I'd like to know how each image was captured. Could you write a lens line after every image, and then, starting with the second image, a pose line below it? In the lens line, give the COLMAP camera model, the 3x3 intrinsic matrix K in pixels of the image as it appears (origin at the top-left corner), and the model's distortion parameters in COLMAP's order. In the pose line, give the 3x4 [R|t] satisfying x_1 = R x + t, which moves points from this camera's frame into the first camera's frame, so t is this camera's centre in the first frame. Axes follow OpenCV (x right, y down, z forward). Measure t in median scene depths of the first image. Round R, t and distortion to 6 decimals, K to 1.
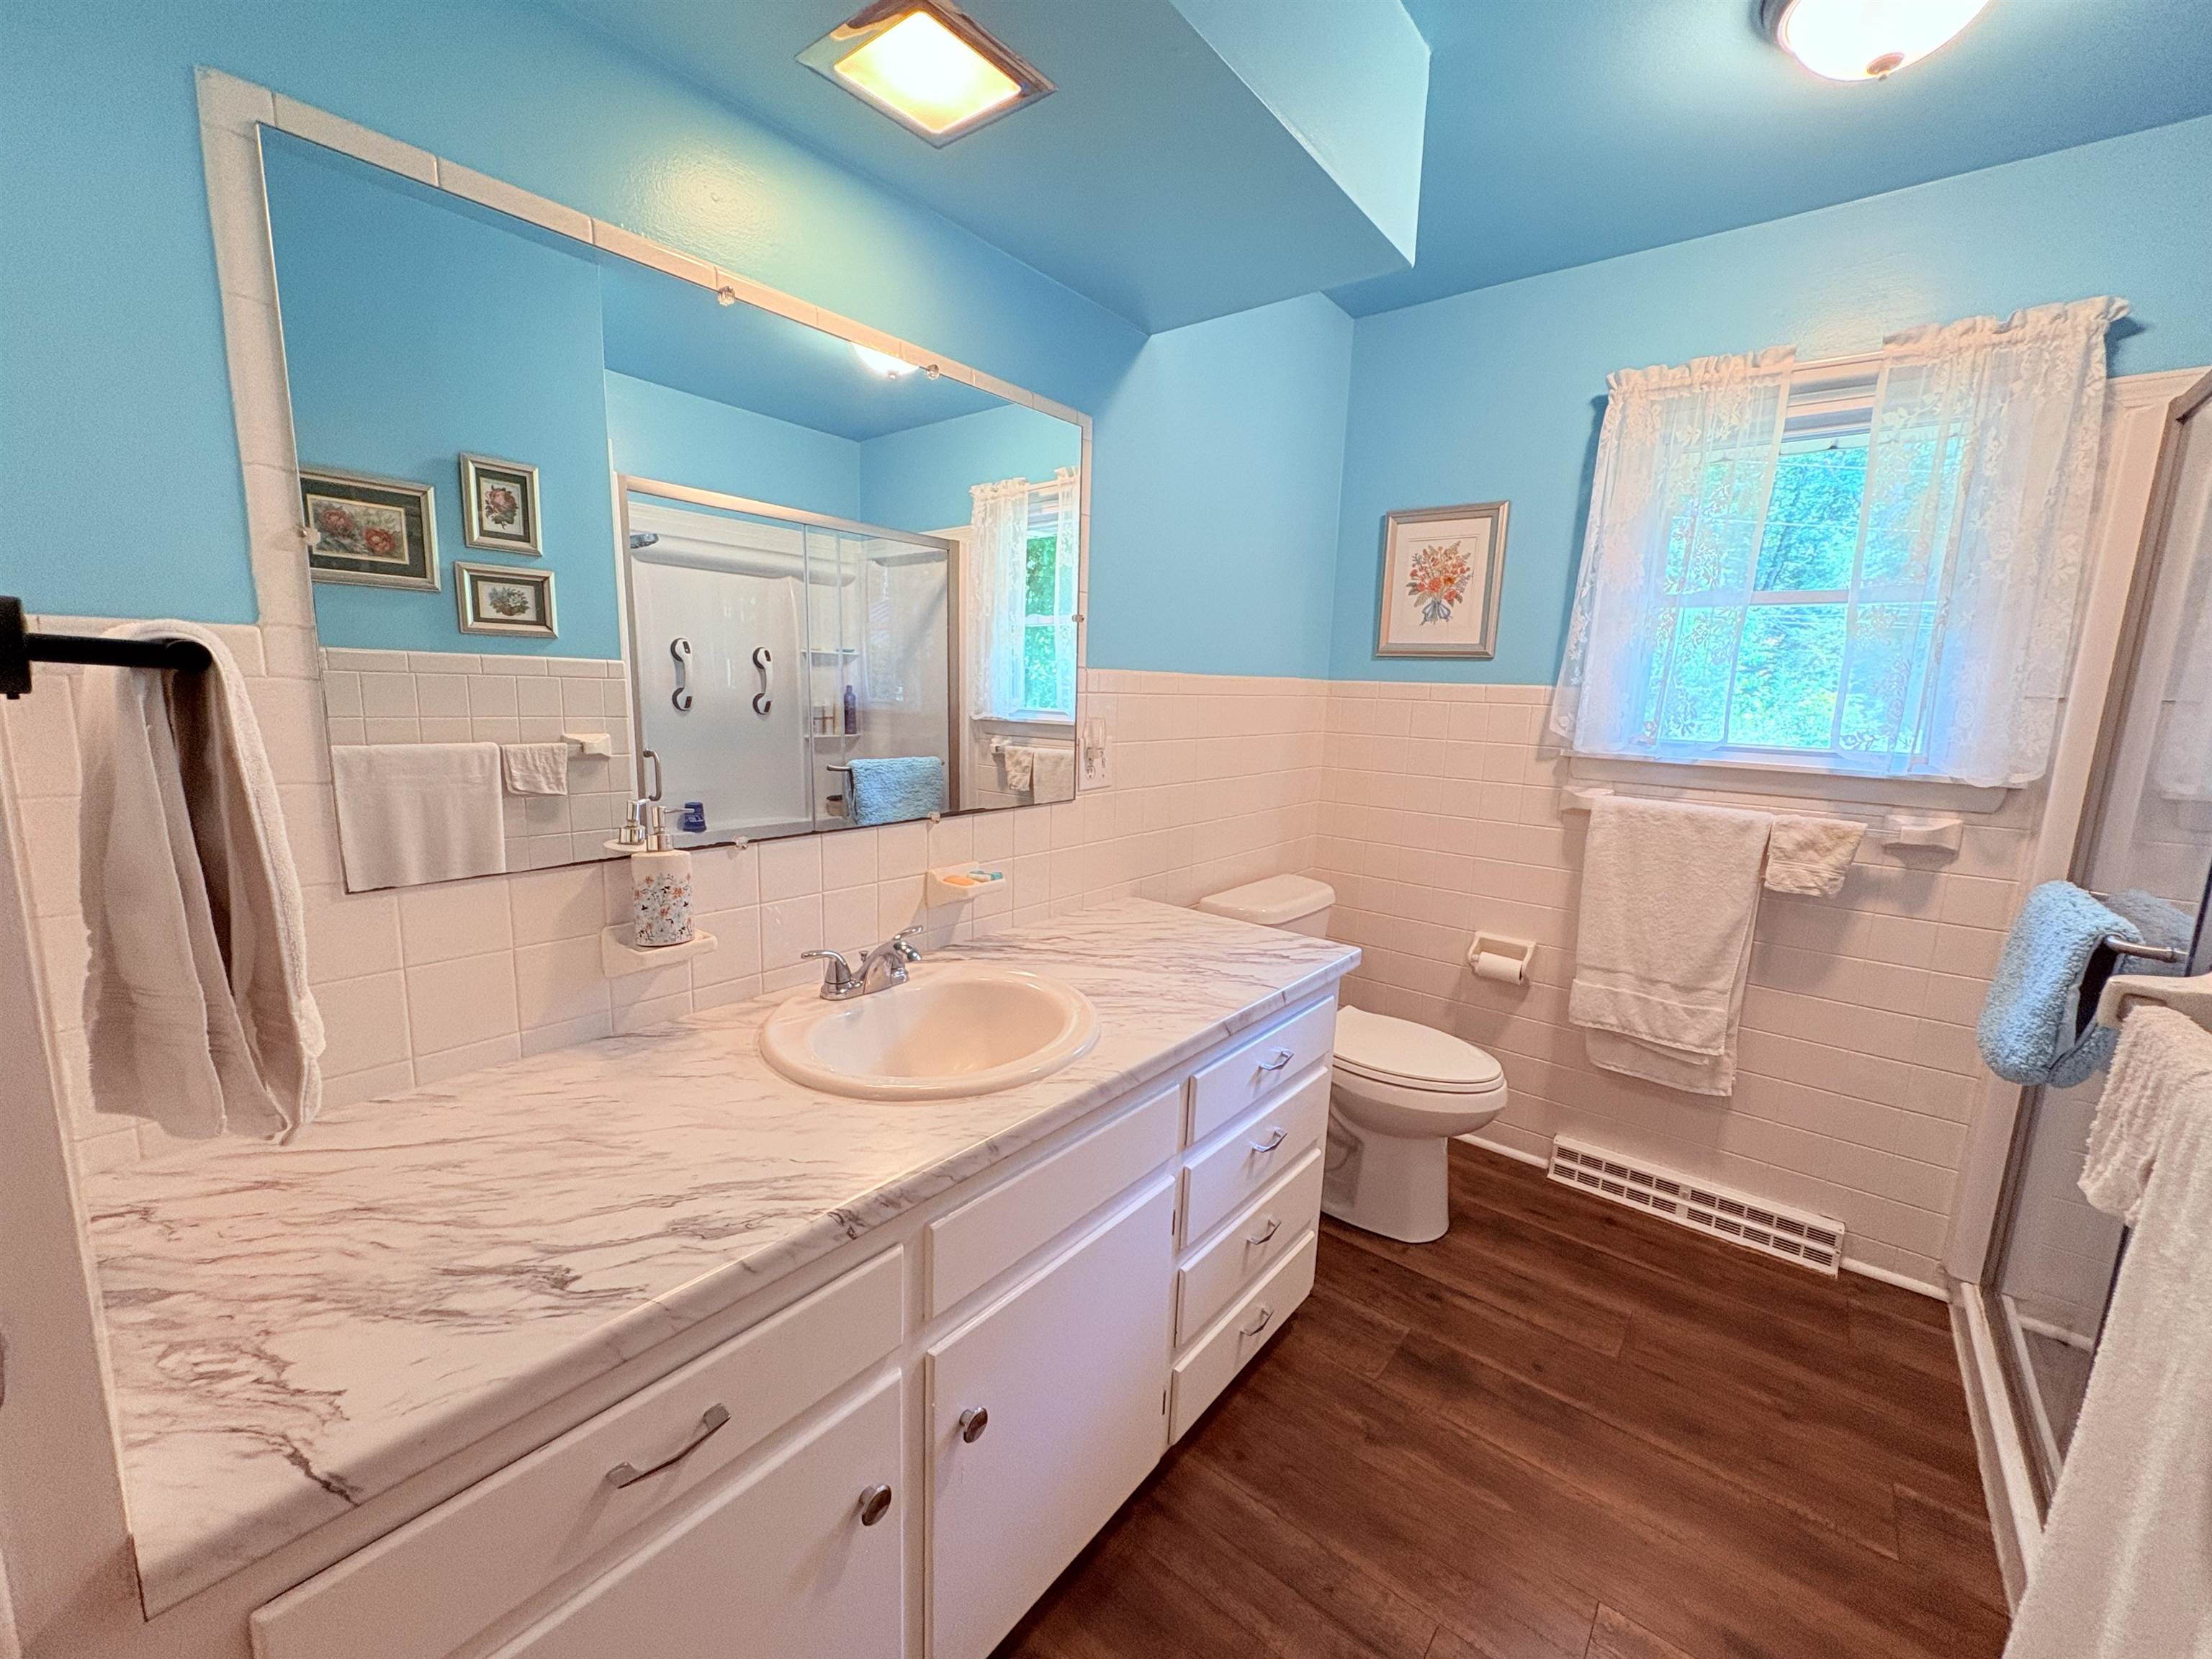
lens RADIAL K [[880.6, 0, 1107.7], [0, 880.6, 827.9], [0, 0, 1]] dist [0.001550, -0.000329]
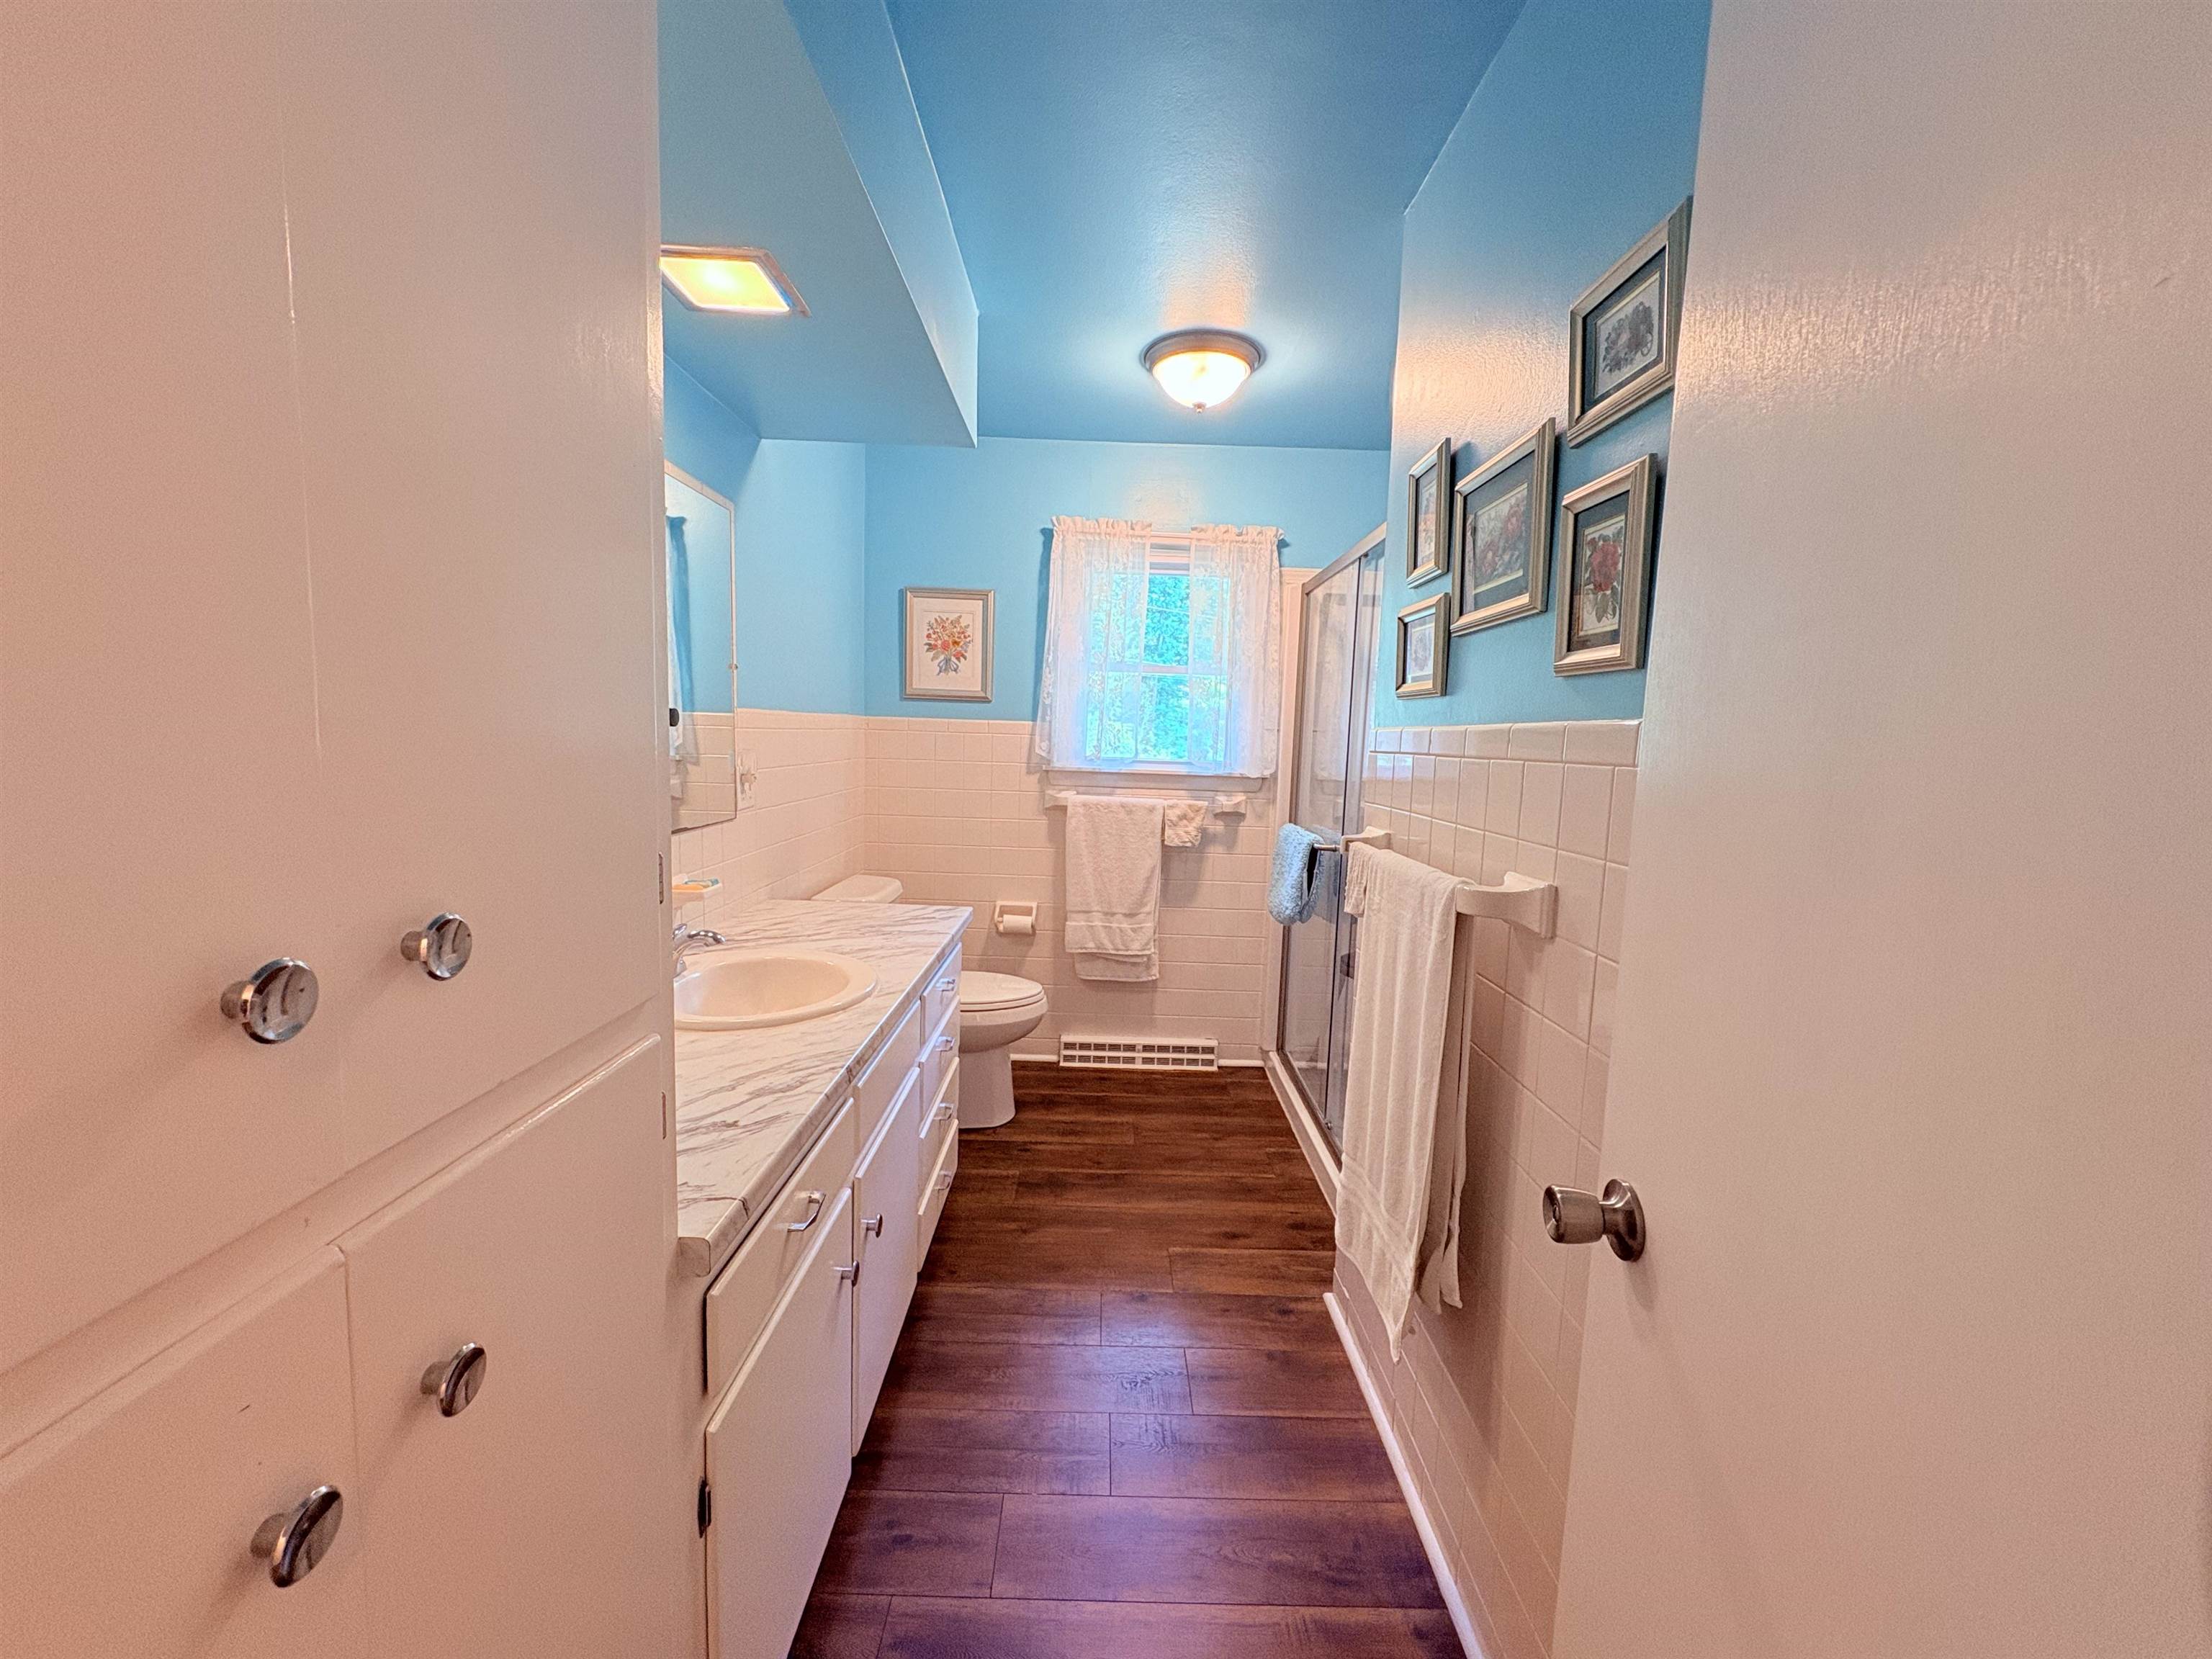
lens RADIAL K [[883.2, 0, 1104.9], [0, 883.2, 829.9], [0, 0, 1]] dist [0.000855, -0.000383]
pose [[0.776825, -0.075713, 0.625148, -0.364550], [0.095257, 0.995450, 0.002193, 0.025596], [-0.622470, 0.057847, 0.780503, -0.213855]]
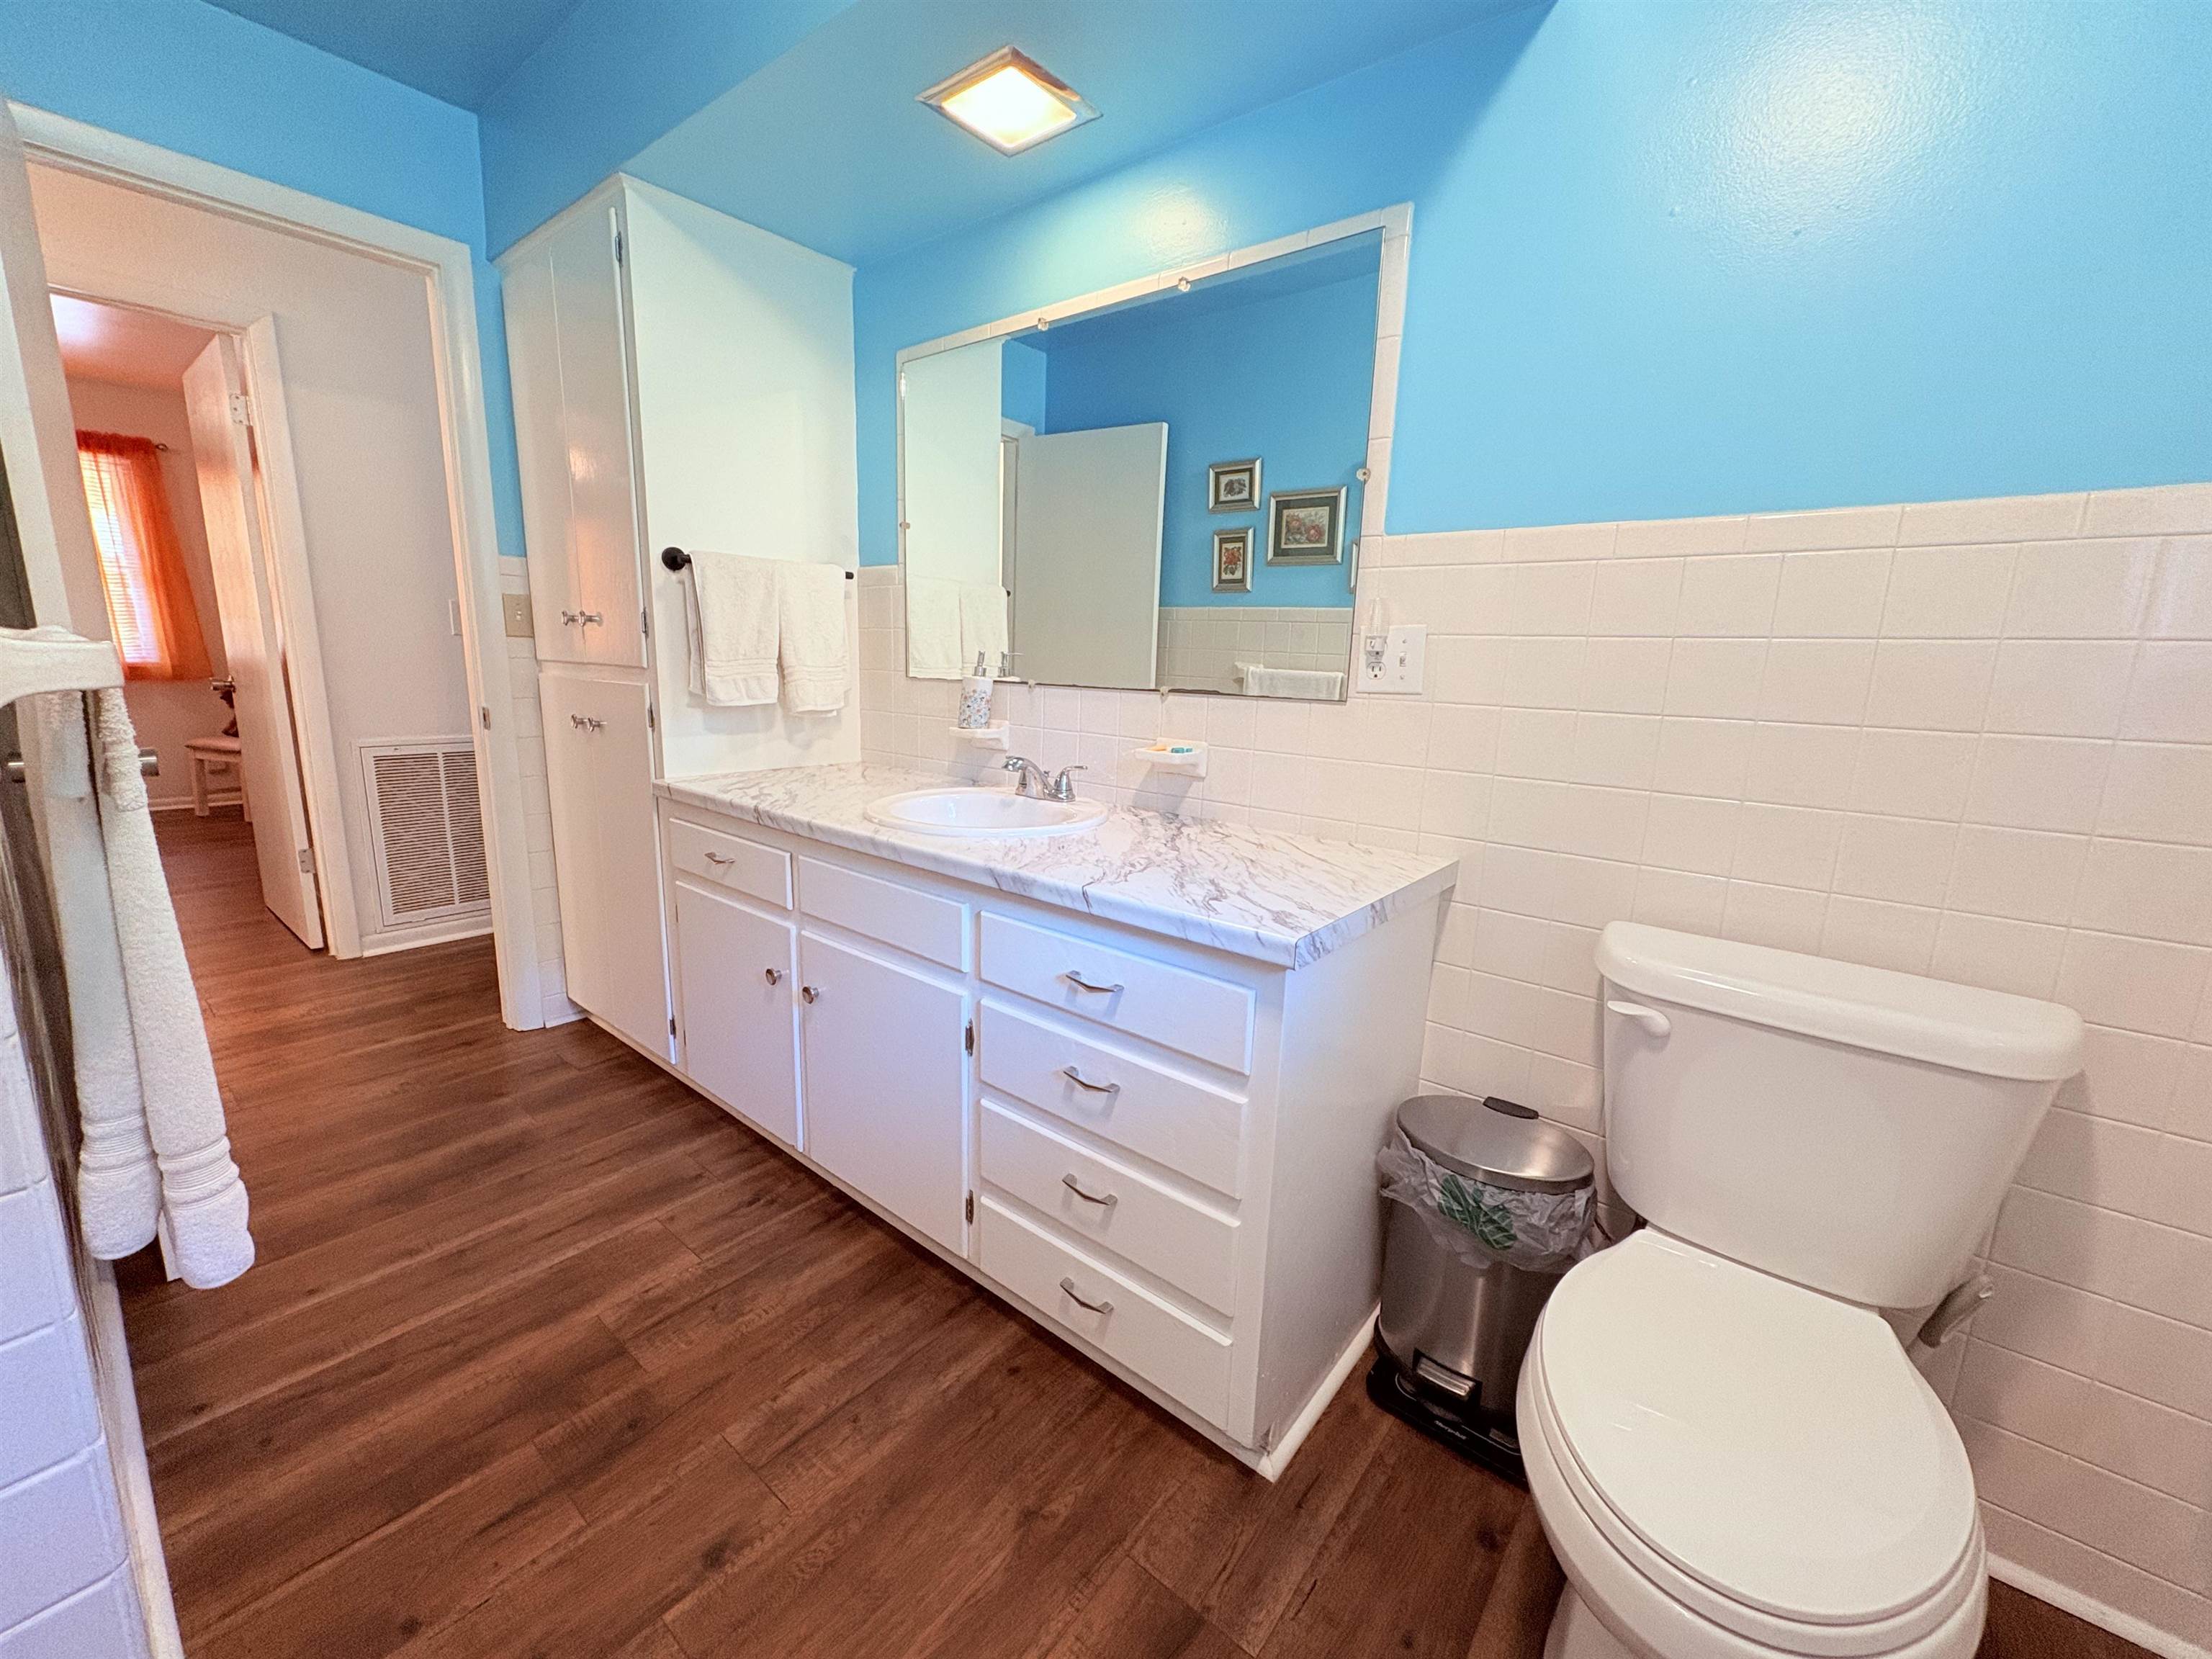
lens RADIAL K [[872.7, 0, 1110.2], [0, 872.7, 831.8], [0, 0, 1]] dist [-0.000666, -0.000073]
pose [[0.004754, 0.159798, -0.987138, 0.727140], [-0.193495, 0.968640, 0.155872, 0.000565], [0.981090, 0.190266, 0.035525, 0.722157]]
